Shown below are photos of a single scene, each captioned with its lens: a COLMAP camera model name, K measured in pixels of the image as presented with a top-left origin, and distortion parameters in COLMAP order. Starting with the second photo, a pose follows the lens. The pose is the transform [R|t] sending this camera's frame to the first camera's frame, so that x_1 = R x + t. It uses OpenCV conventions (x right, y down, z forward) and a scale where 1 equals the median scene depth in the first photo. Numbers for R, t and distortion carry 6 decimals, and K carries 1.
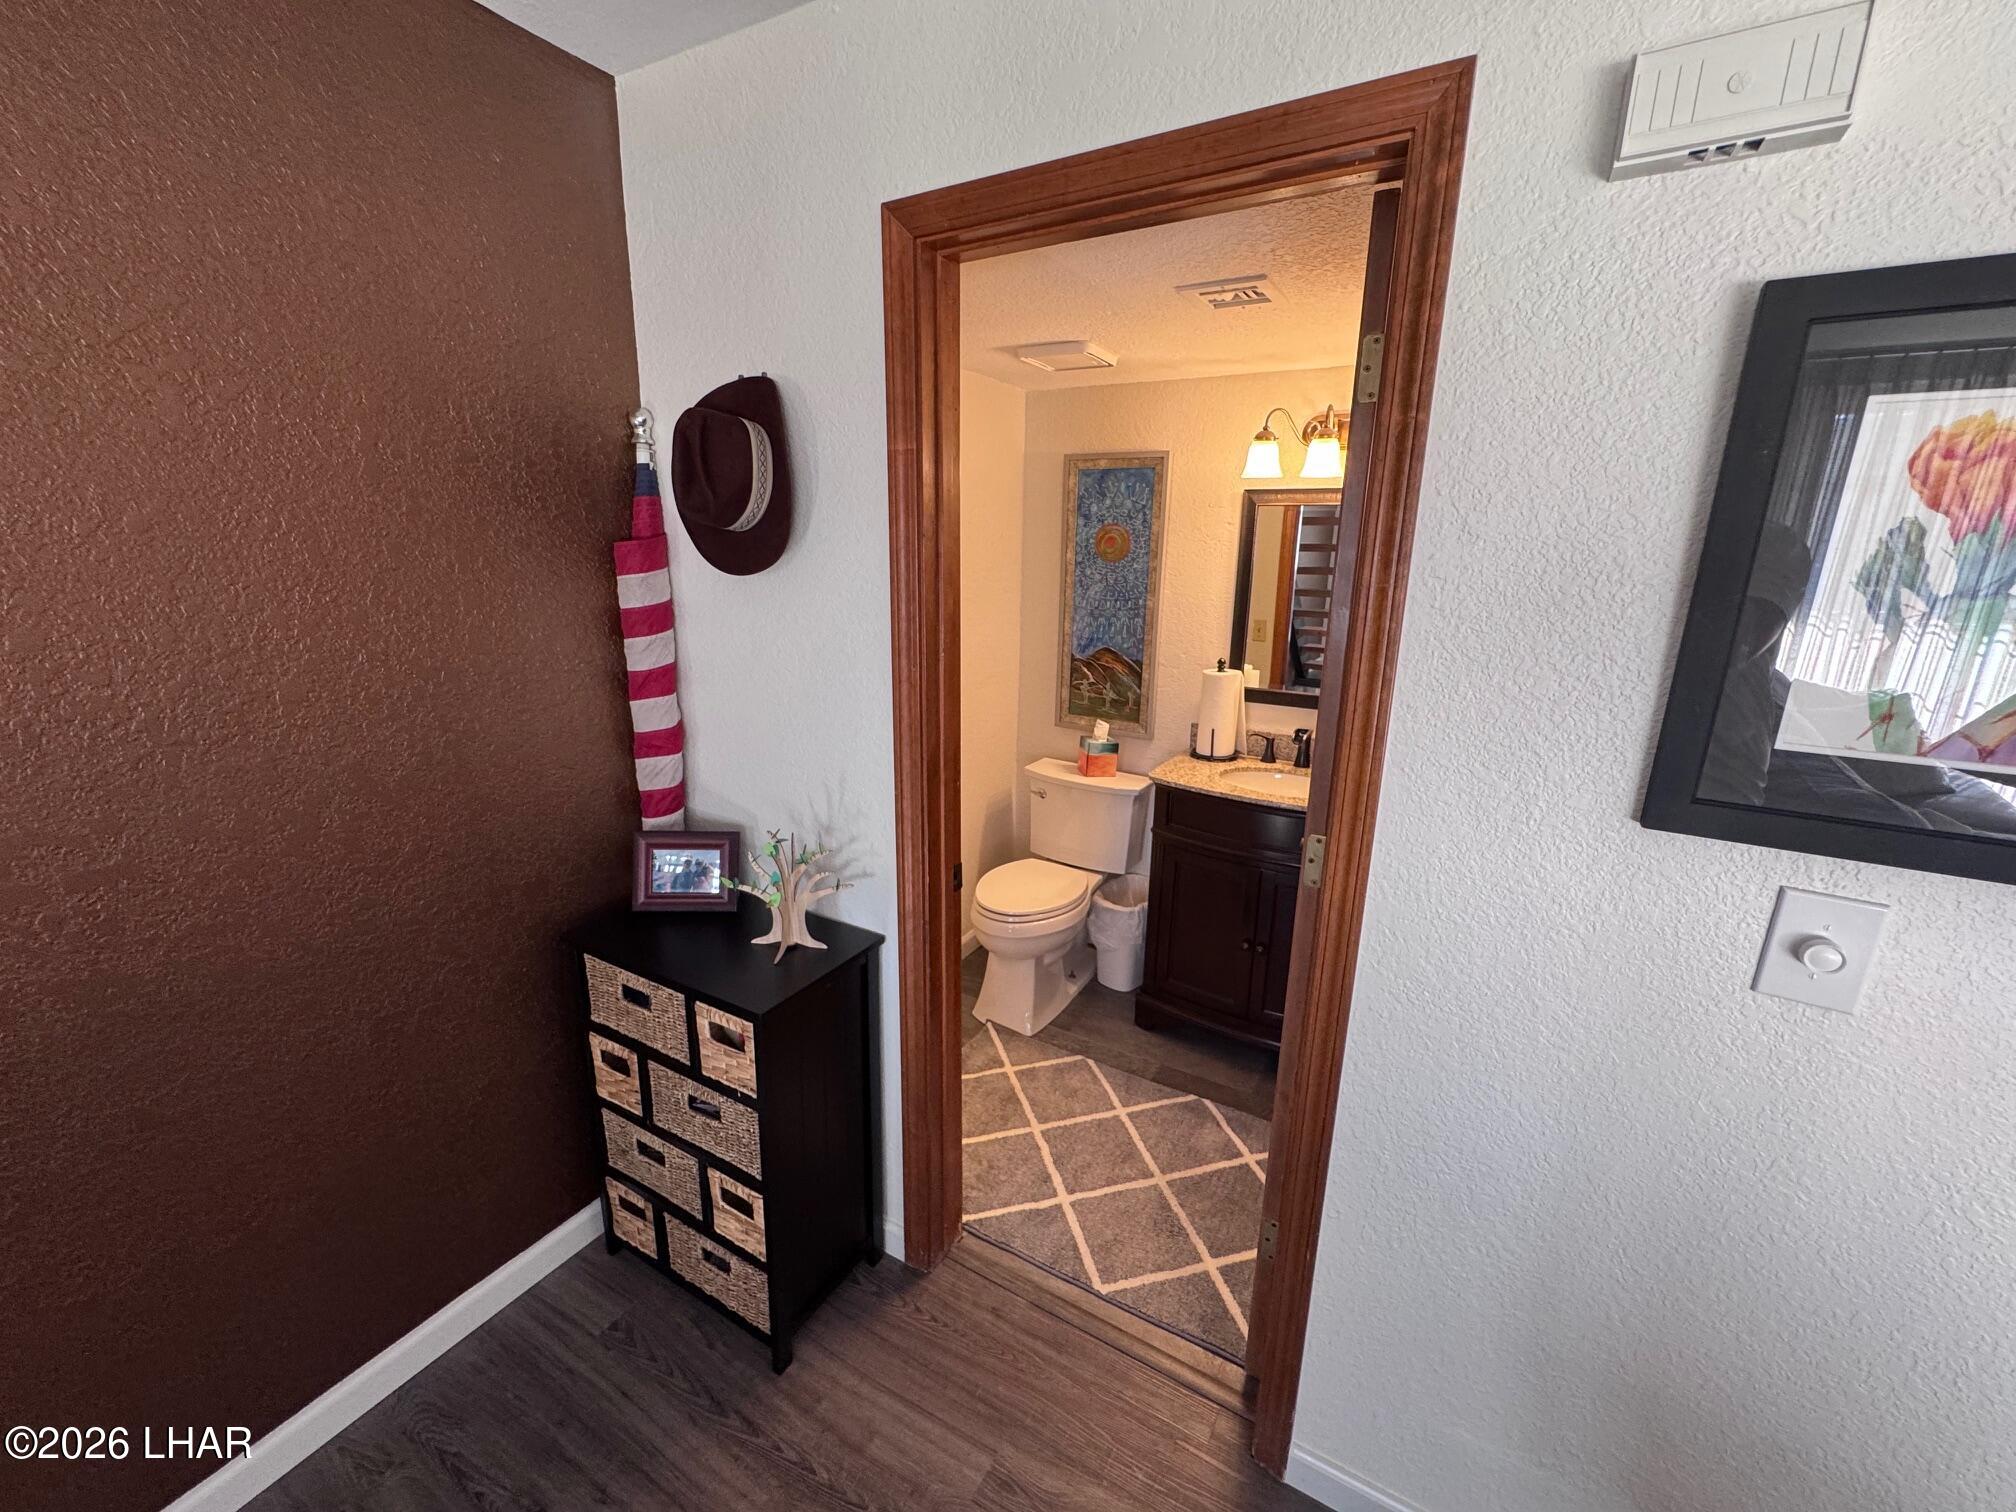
lens RADIAL K [[803.9, 0, 1008.0], [0, 803.9, 756.0], [0, 0, 1]] dist [-0.001842, -0.000004]
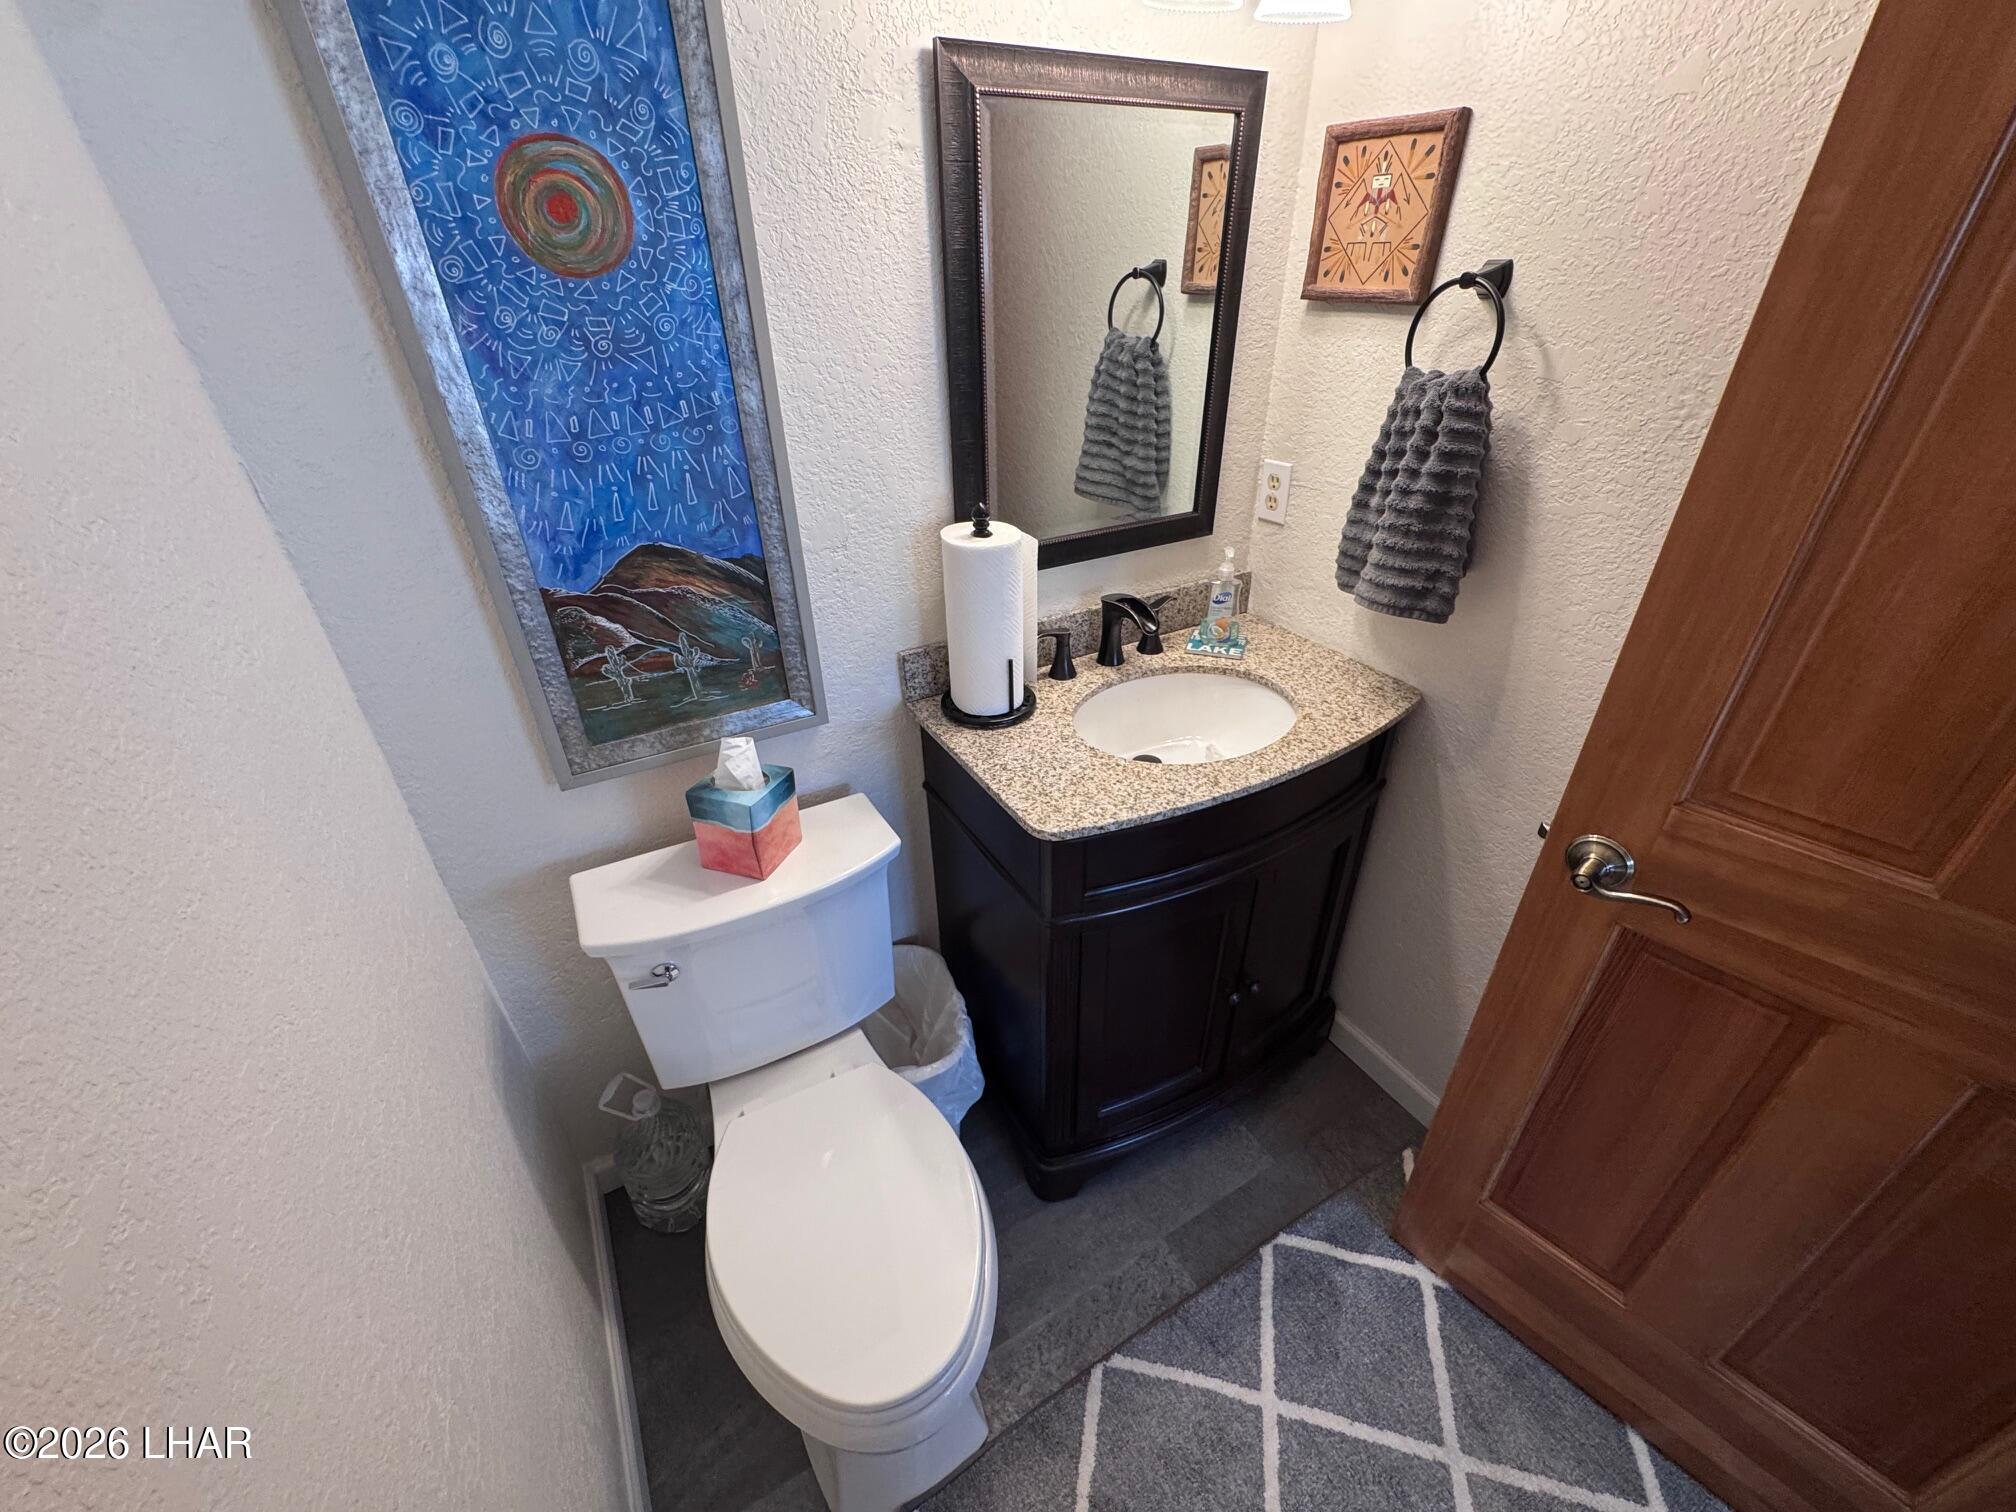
lens RADIAL K [[822.4, 0, 1008.0], [0, 822.4, 756.0], [0, 0, 1]] dist [-0.000710, 0.000013]
pose [[0.496394, -0.474904, 0.726677, -0.193300], [0.241095, 0.879580, 0.410138, -0.287767], [-0.833946, -0.028392, 0.551115, 1.156777]]
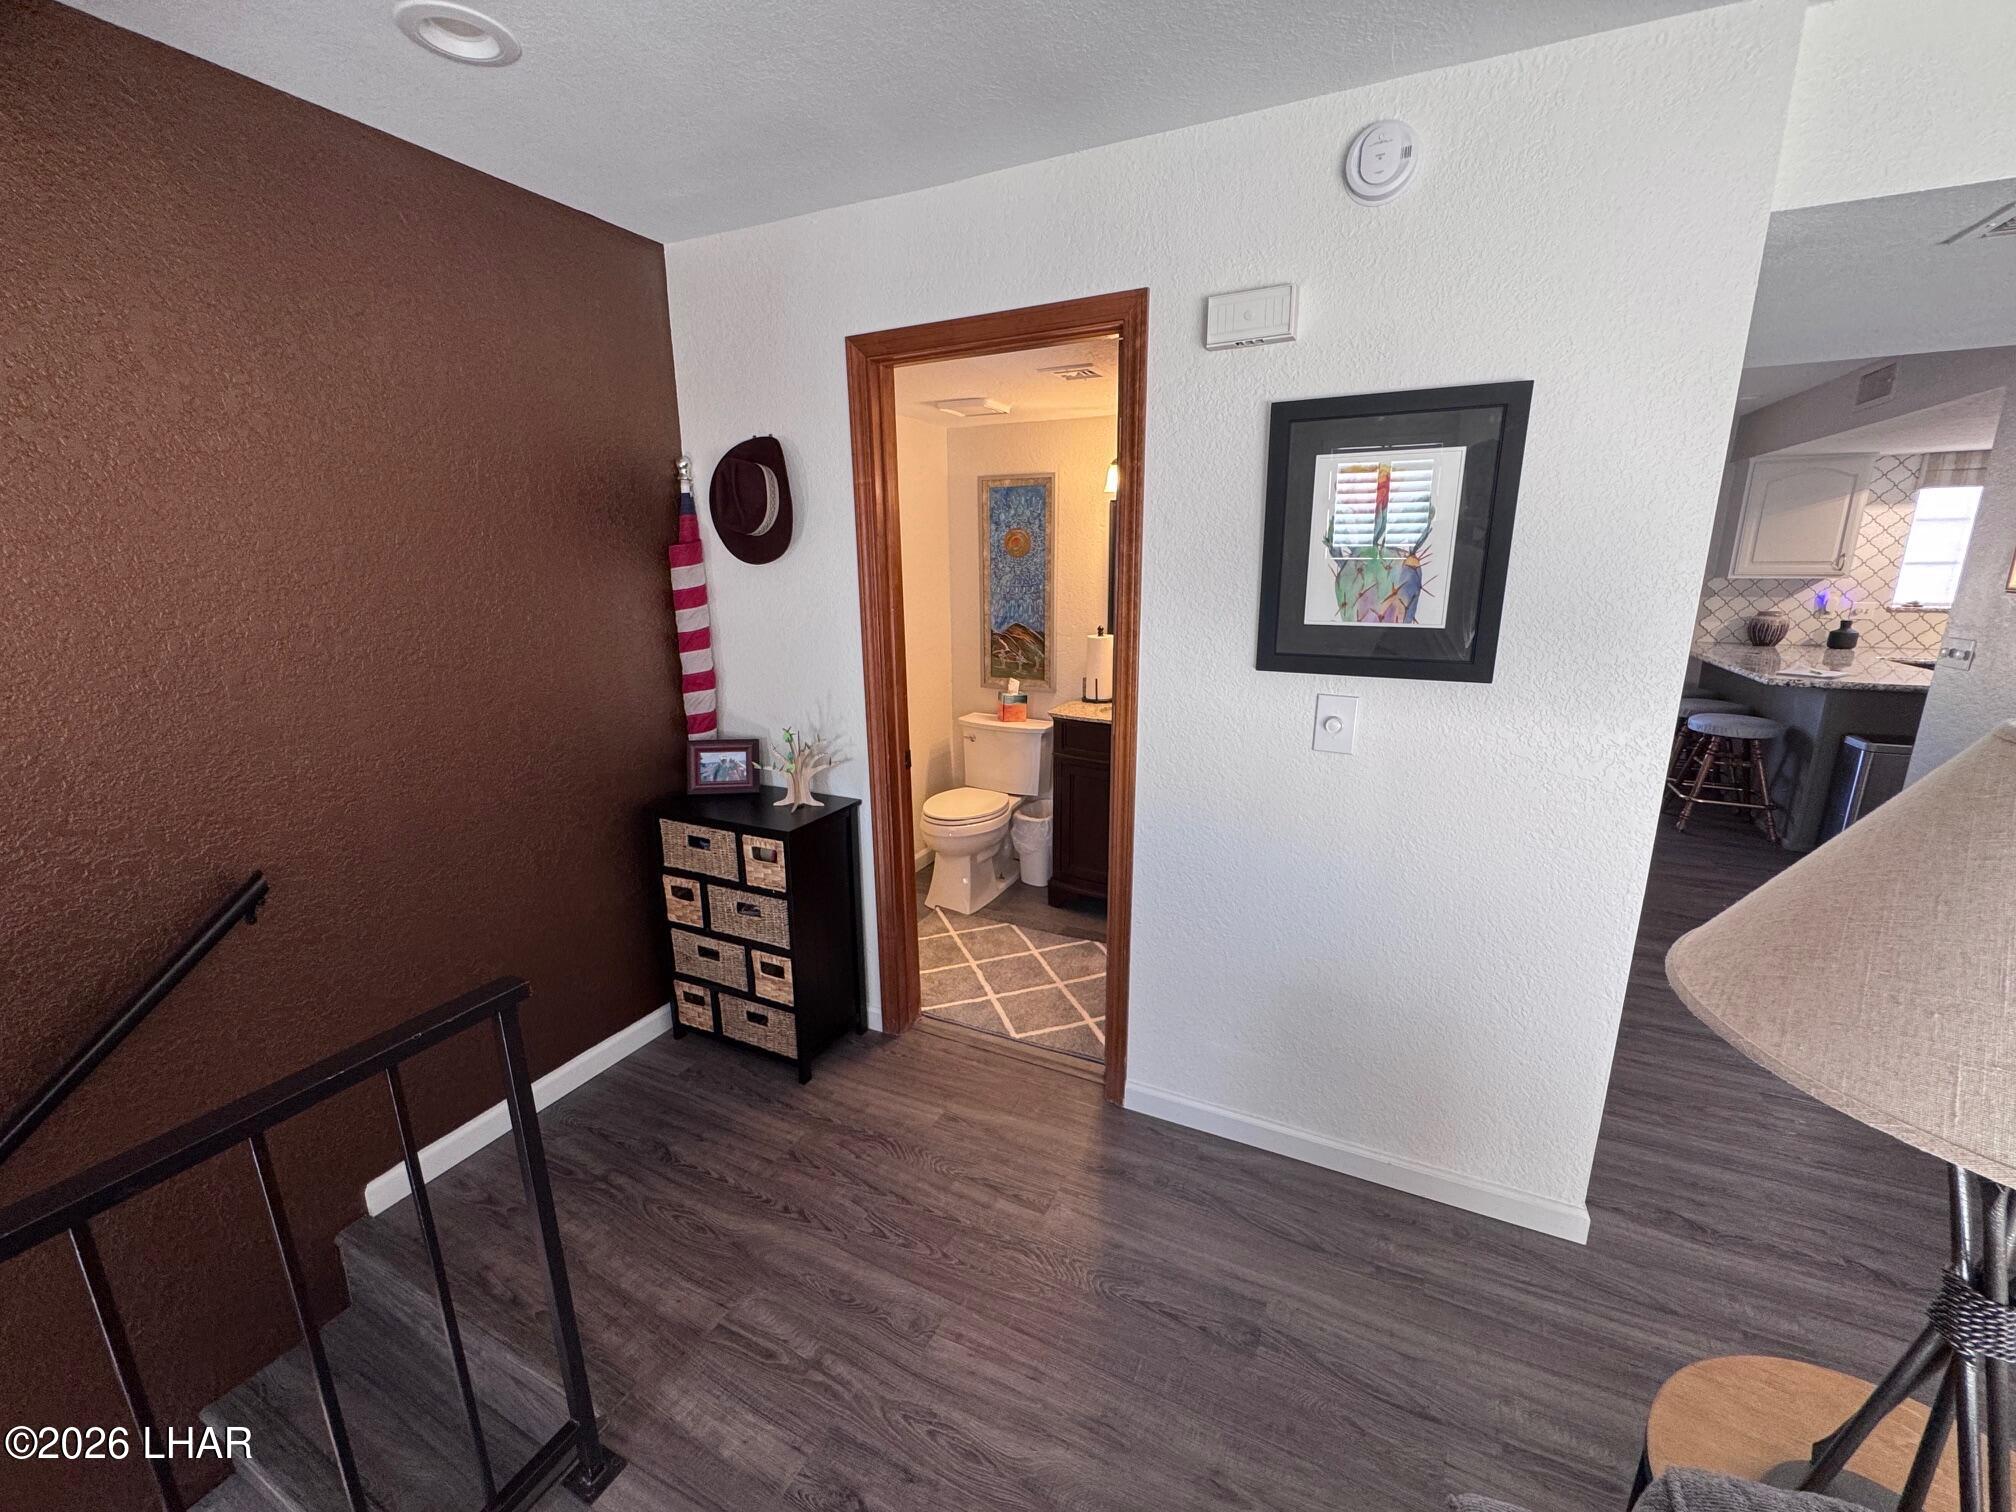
lens RADIAL K [[803.9, 0, 1008.0], [0, 803.9, 756.0], [0, 0, 1]] dist [-0.001842, -0.000004]
pose [[0.997113, -0.041313, 0.063712, 0.028494], [0.042134, 0.999045, -0.011598, 0.163890], [-0.063172, 0.014249, 0.997901, -0.511243]]
